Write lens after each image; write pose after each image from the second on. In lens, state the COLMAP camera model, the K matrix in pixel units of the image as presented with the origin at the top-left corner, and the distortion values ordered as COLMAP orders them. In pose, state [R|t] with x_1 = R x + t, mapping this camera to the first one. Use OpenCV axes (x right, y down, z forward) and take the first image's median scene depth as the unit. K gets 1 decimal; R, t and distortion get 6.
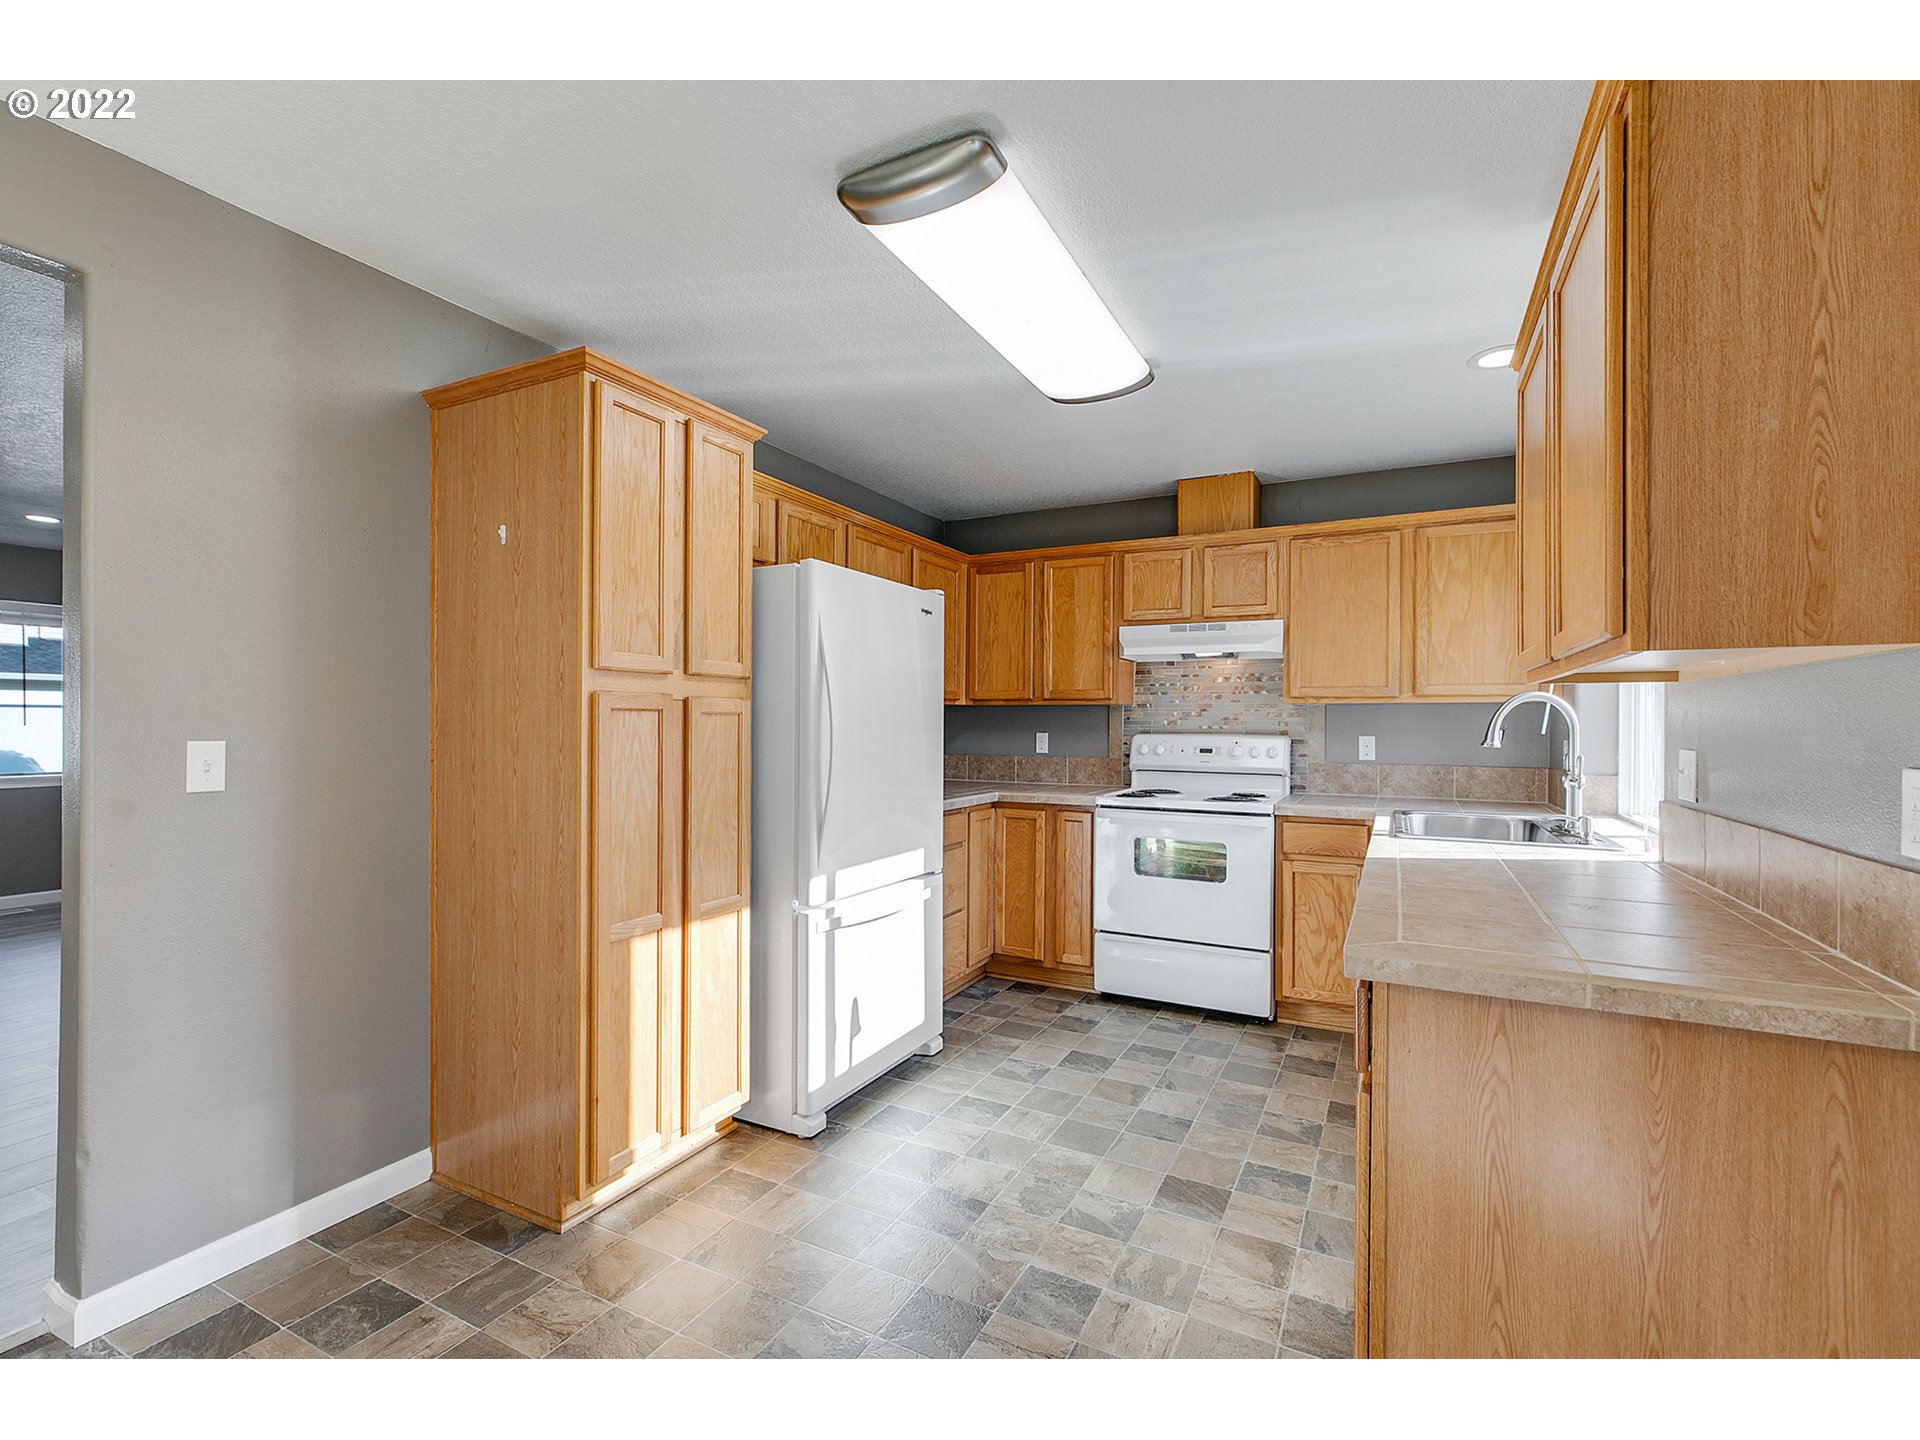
lens RADIAL K [[854.8, 0, 960.4], [0, 854.8, 723.7], [0, 0, 1]] dist [-0.000601, 0.001205]
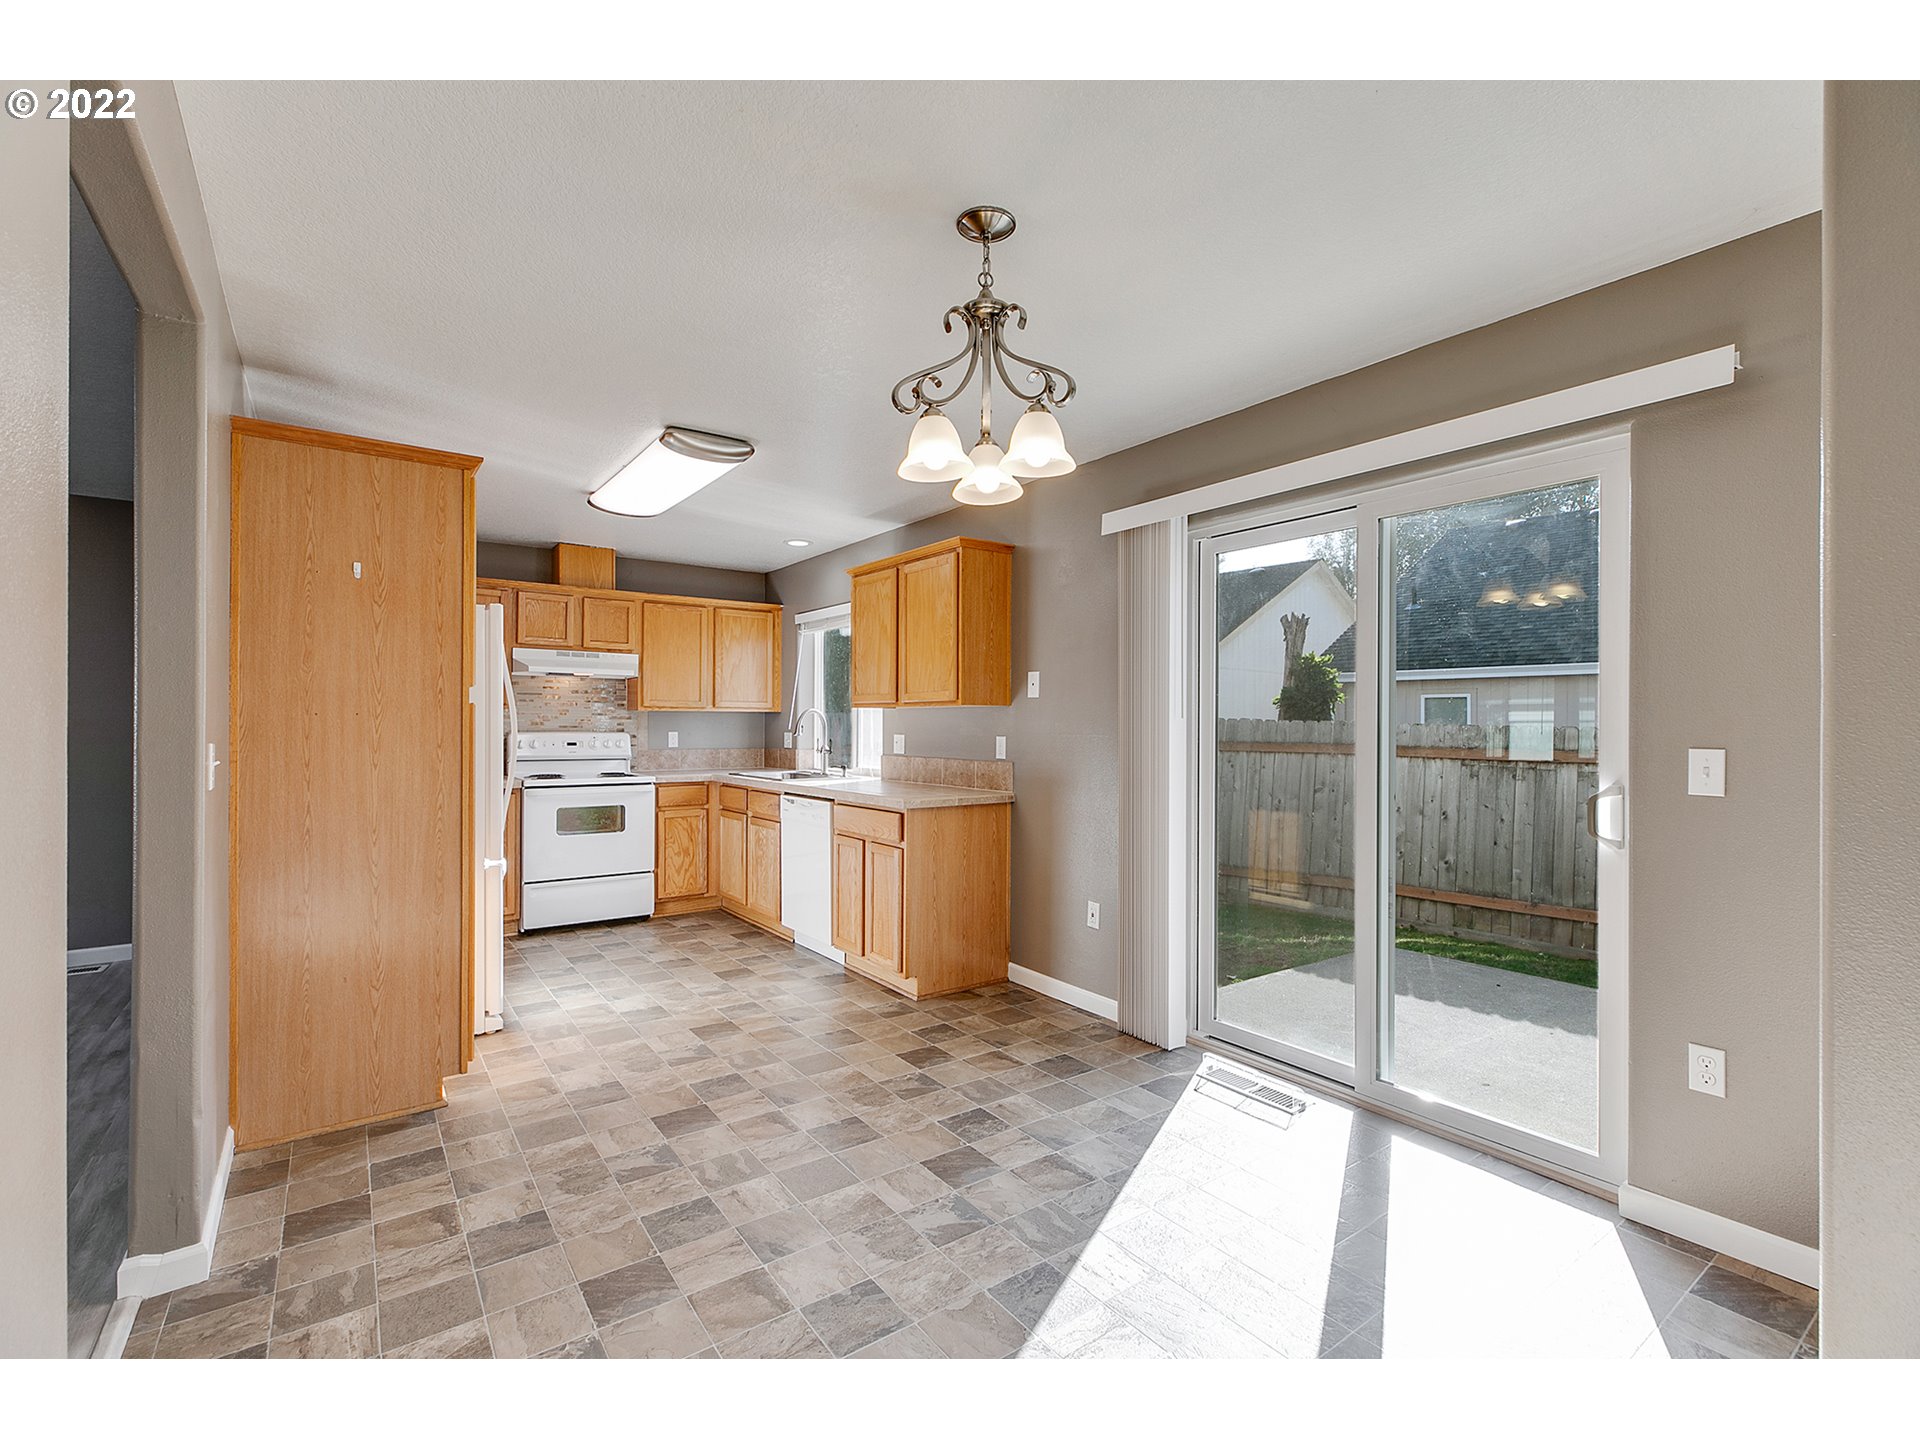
lens RADIAL K [[854.8, 0, 959.7], [0, 854.8, 721.7], [0, 0, 1]] dist [-0.000601, 0.001205]
pose [[0.446839, 0.000178, 0.894615, -1.134643], [-0.000224, 1.000000, -0.000087, -0.006454], [-0.894615, -0.000162, 0.446839, -0.278180]]
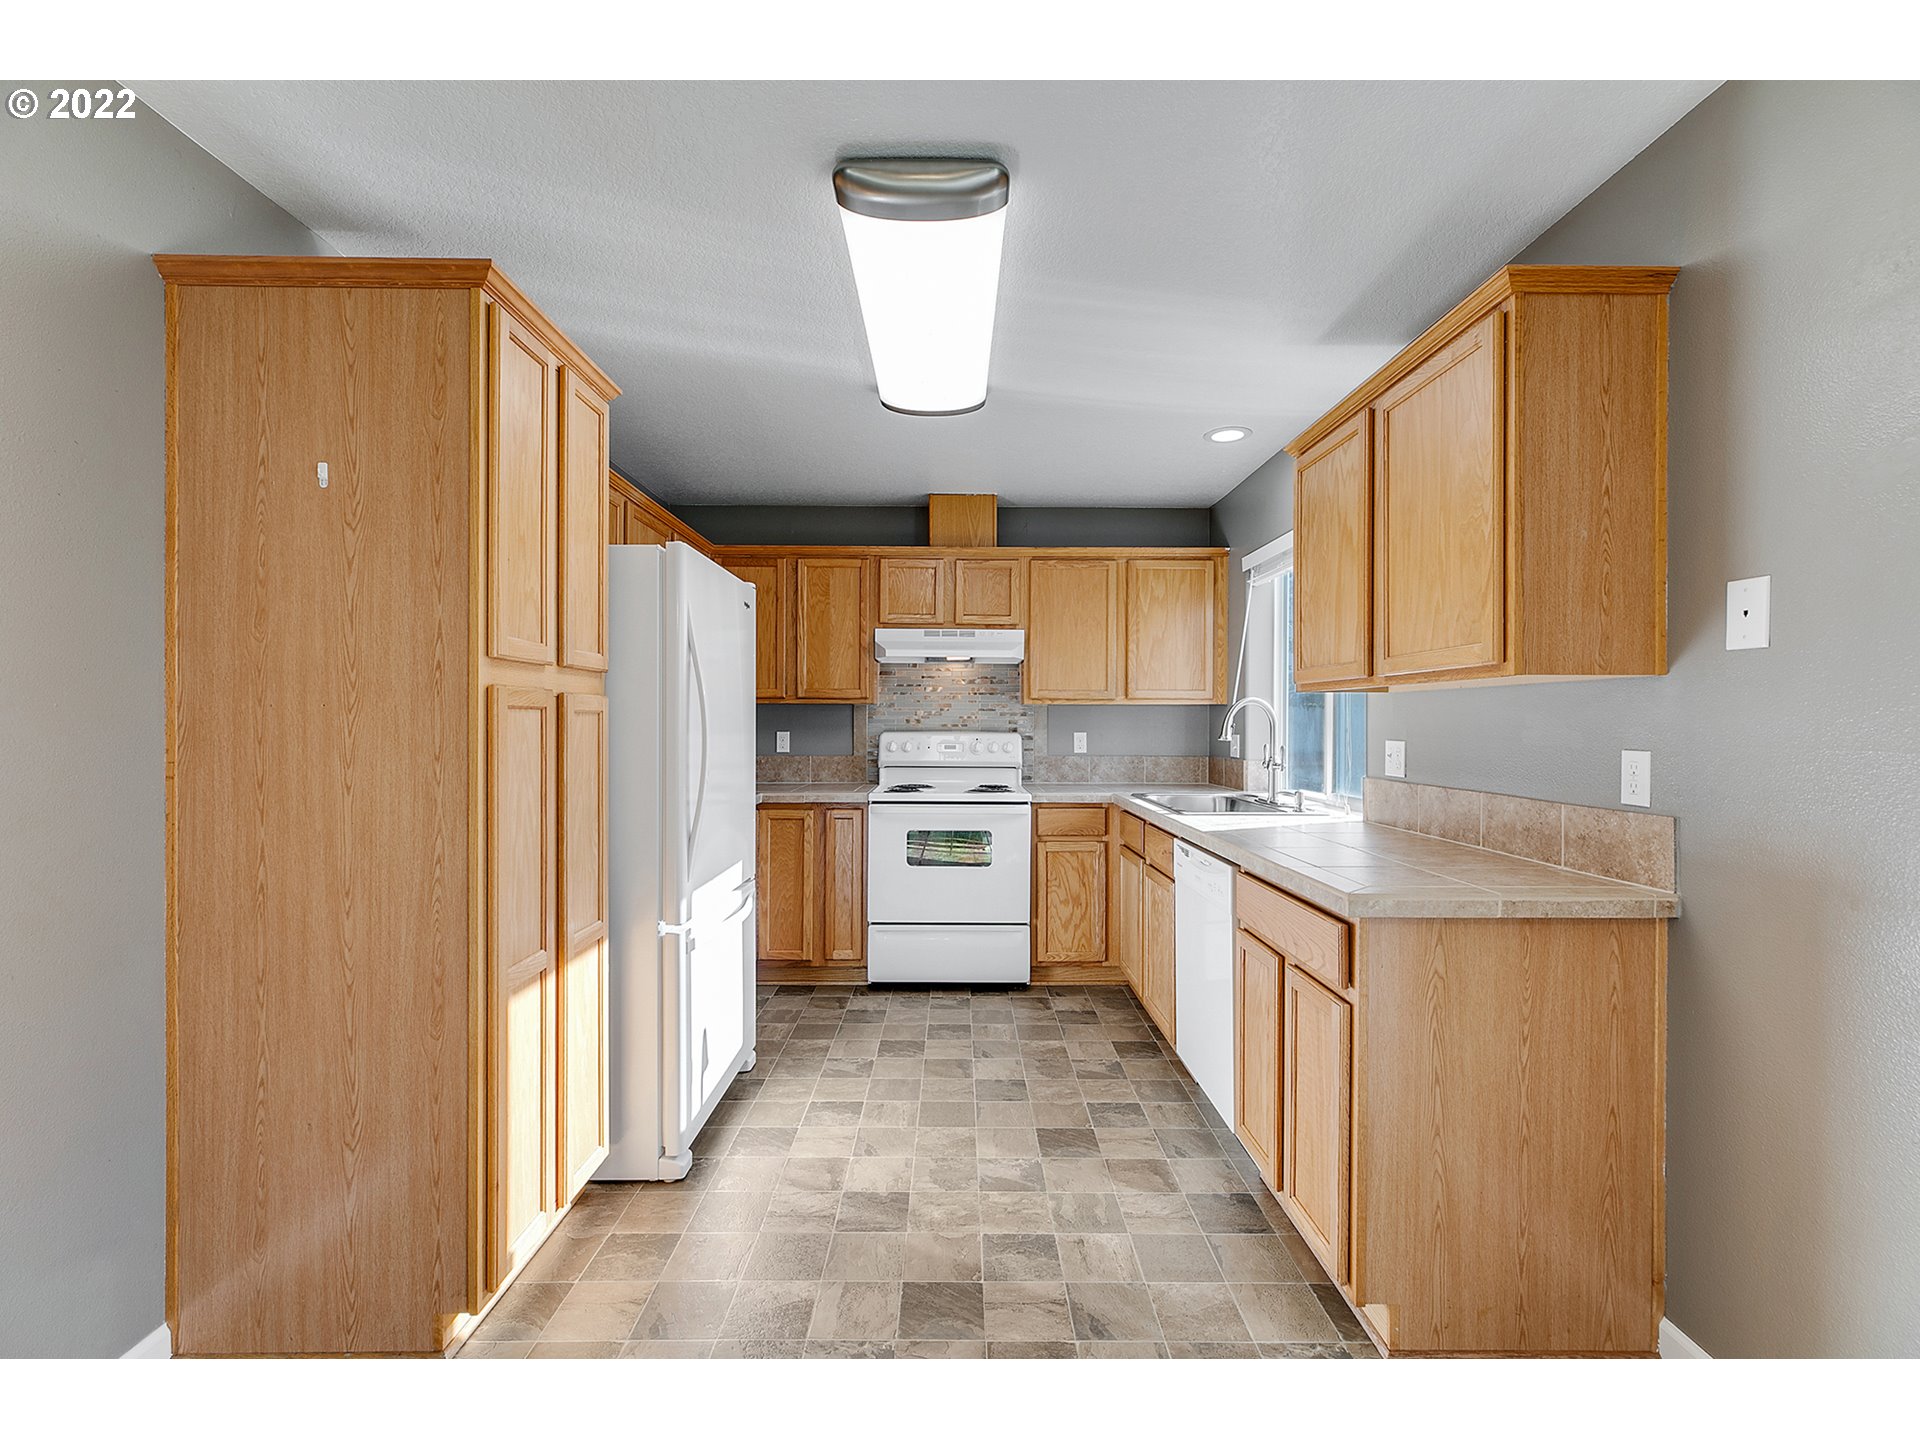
lens RADIAL K [[854.8, 0, 960.8], [0, 854.8, 722.8], [0, 0, 1]] dist [-0.000601, 0.001205]
pose [[0.884377, -0.002630, 0.466765, -0.357693], [0.001758, 0.999996, 0.002304, -0.002735], [-0.466769, -0.001217, 0.884378, 0.062209]]
